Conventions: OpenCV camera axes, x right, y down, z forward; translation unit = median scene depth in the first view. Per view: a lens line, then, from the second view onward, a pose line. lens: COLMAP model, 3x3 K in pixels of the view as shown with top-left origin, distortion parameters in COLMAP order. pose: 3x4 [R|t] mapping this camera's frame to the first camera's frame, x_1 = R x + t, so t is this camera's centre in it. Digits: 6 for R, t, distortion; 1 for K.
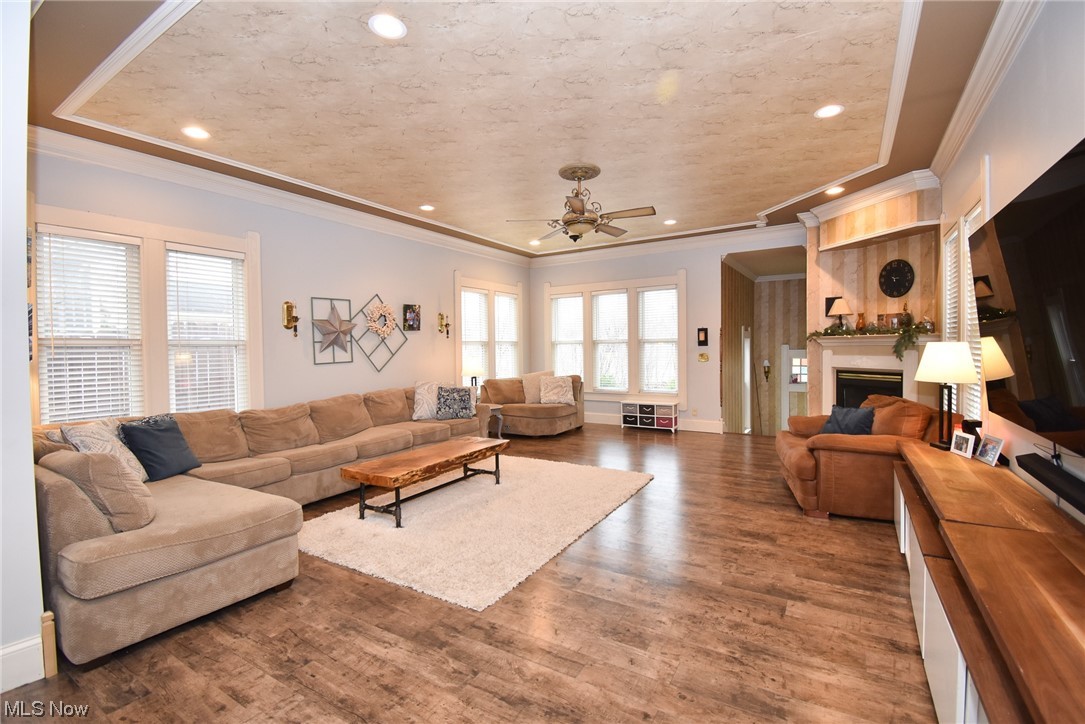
lens RADIAL K [[478.8, 0, 528.7], [0, 478.8, 350.6], [0, 0, 1]] dist [0.003083, -0.012188]
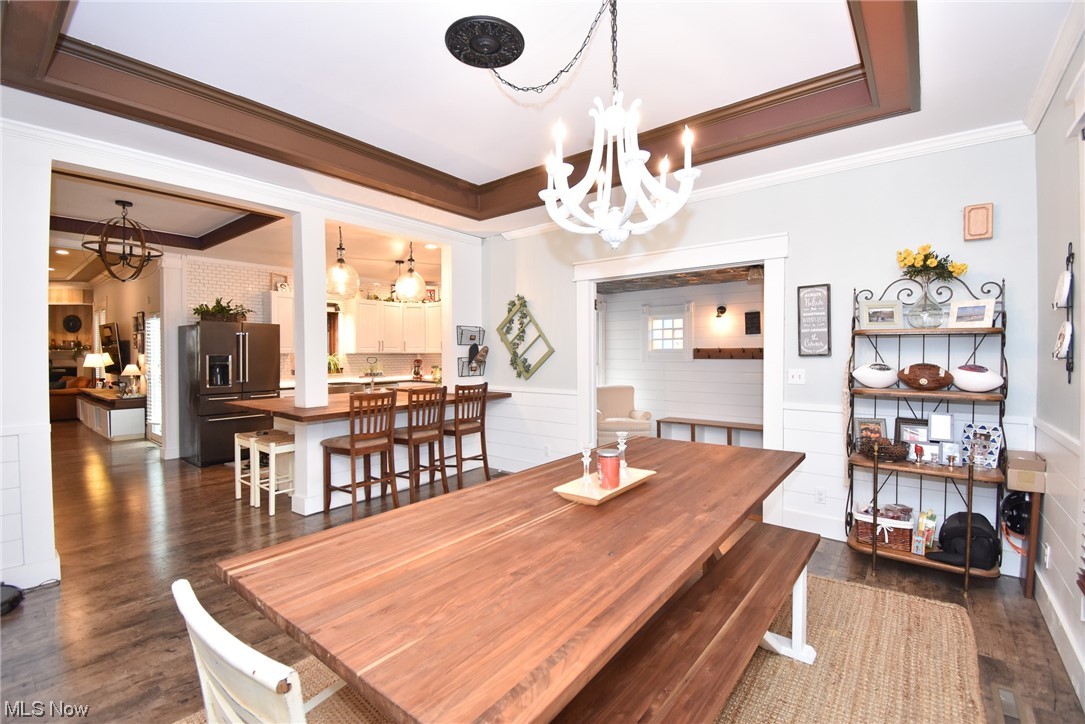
lens RADIAL K [[478.8, 0, 546.3], [0, 478.8, 362.1], [0, 0, 1]] dist [0.003083, -0.012188]
pose [[0.107353, -0.006988, 0.994196, -1.050642], [0.008789, 0.999943, 0.006079, 0.023529], [-0.994182, 0.008085, 0.107409, -1.259113]]
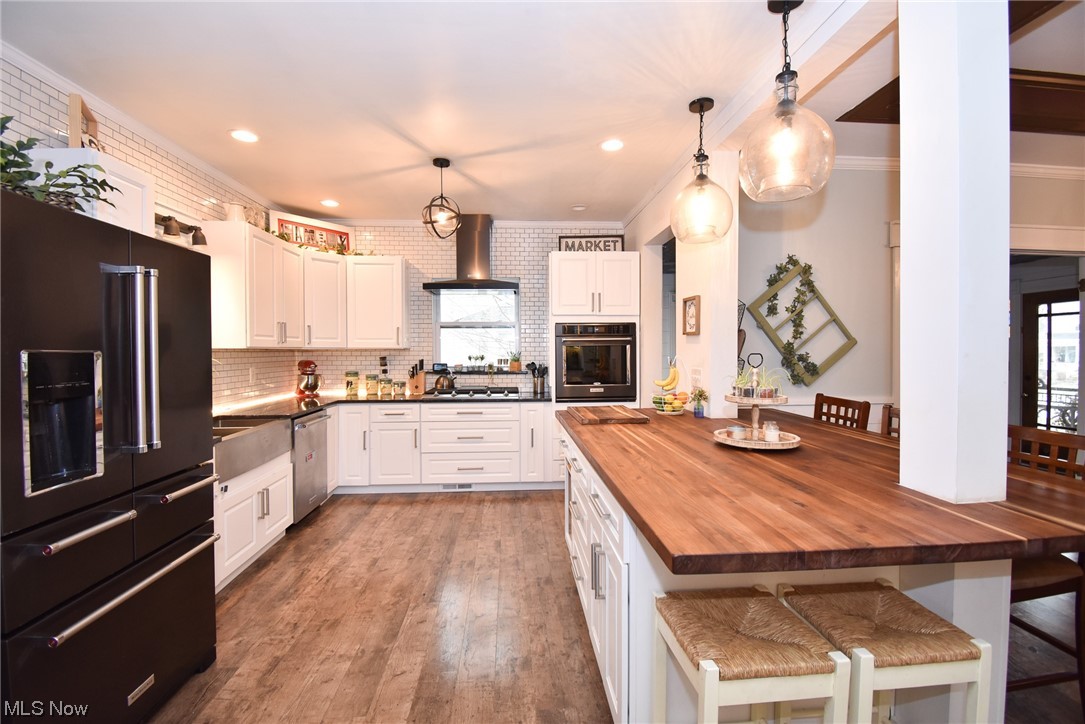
lens RADIAL K [[478.8, 0, 549.3], [0, 478.8, 361.2], [0, 0, 1]] dist [0.003083, -0.012188]
pose [[-0.597678, -0.003950, 0.801726, -0.437472], [0.018116, 0.999666, 0.018430, 0.013975], [-0.801531, 0.025540, -0.597407, -0.498072]]
